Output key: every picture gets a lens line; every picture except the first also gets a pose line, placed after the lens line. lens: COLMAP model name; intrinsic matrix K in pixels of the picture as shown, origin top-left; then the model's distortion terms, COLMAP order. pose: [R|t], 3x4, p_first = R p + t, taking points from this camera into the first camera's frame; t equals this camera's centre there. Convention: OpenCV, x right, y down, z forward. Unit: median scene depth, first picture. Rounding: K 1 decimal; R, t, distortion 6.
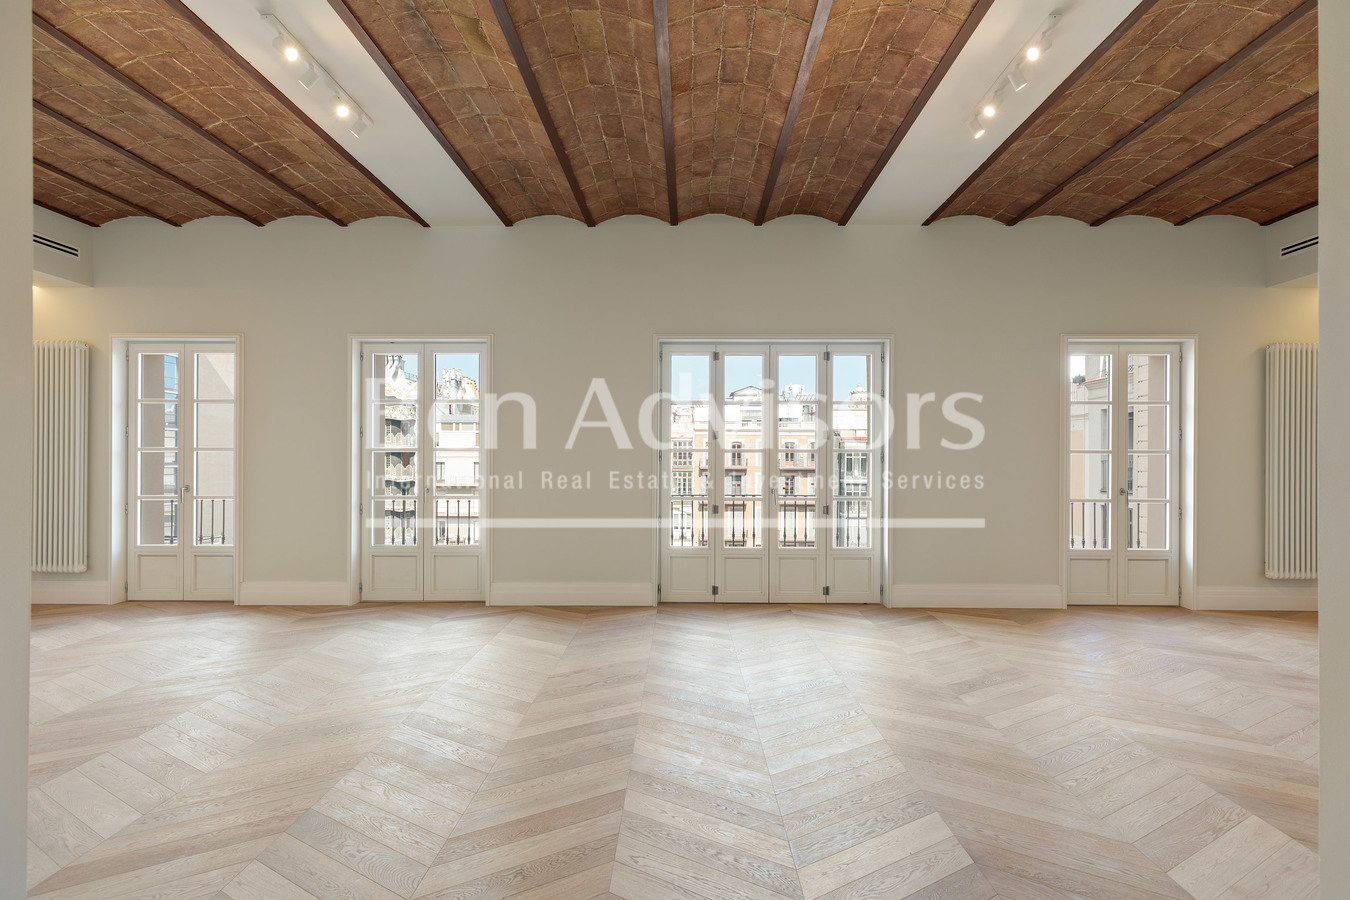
lens RADIAL K [[618.6, 0, 686.7], [0, 618.6, 455.8], [0, 0, 1]] dist [0.019889, -0.000196]
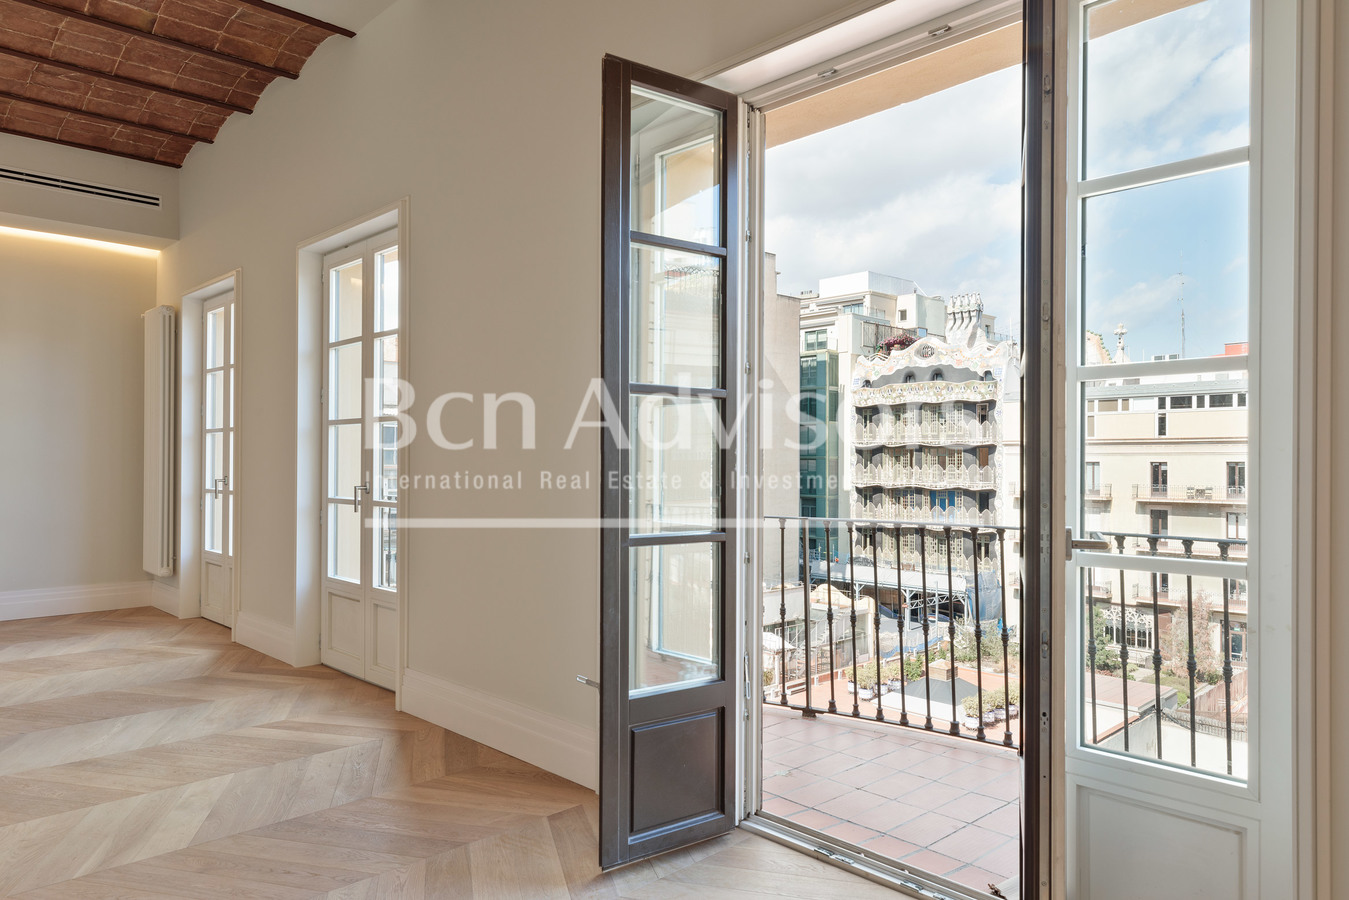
lens RADIAL K [[907.3, 0, 676.8], [0, 907.3, 453.7], [0, 0, 1]] dist [0.018760, 0.000708]
pose [[0.701462, -0.003247, -0.712699, 0.394044], [0.002916, 0.999994, -0.001686, 0.022850], [0.712700, -0.000896, 0.701468, 0.608097]]
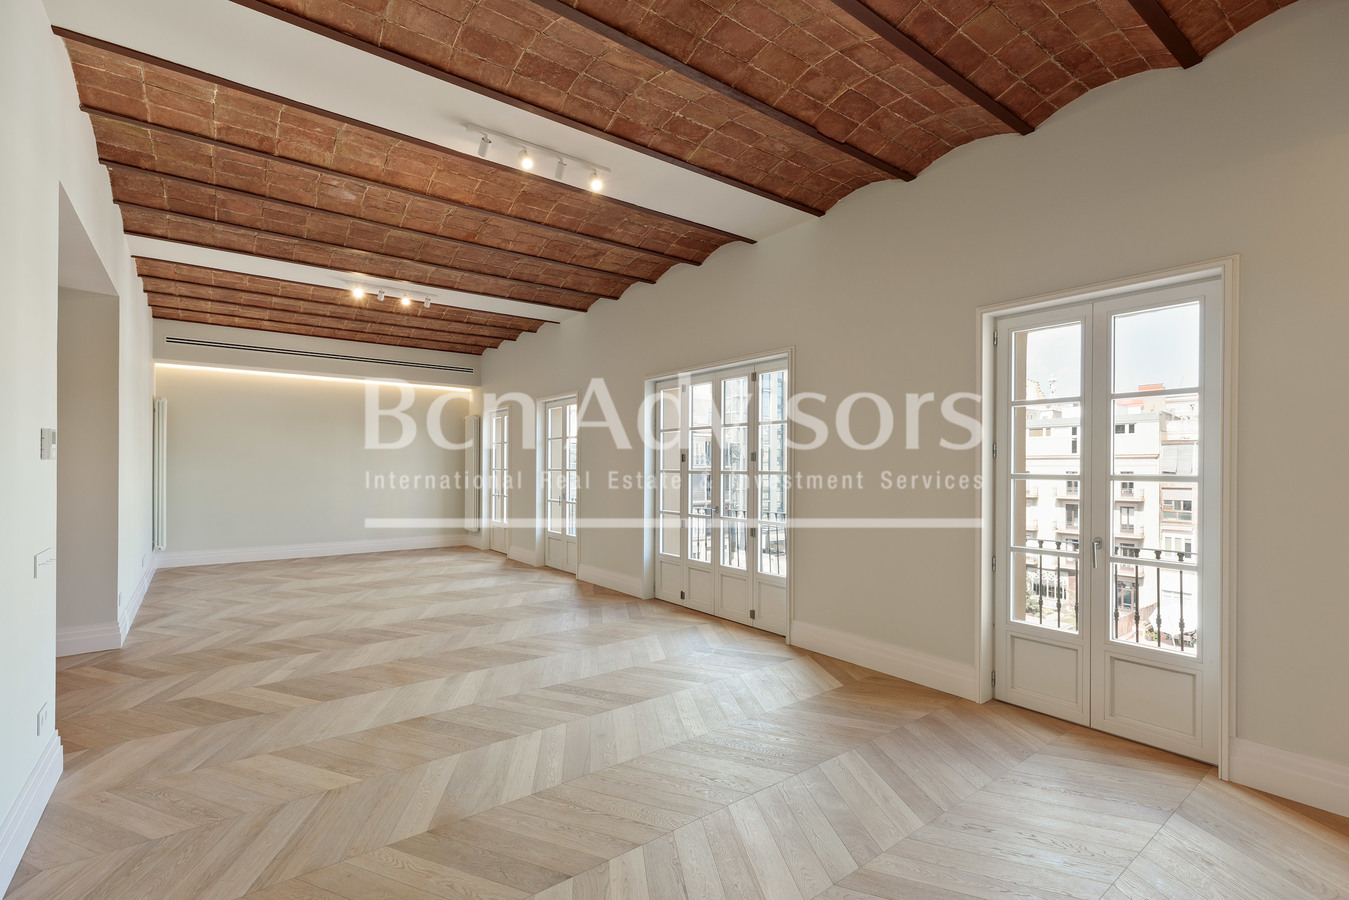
lens RADIAL K [[618.1, 0, 671.6], [0, 618.1, 469.0], [0, 0, 1]] dist [0.019889, -0.000196]
pose [[0.610261, 0.003161, -0.792194, 0.928261], [0.004045, 0.999967, 0.007106, -0.022873], [0.792190, -0.007541, 0.610228, 0.292662]]
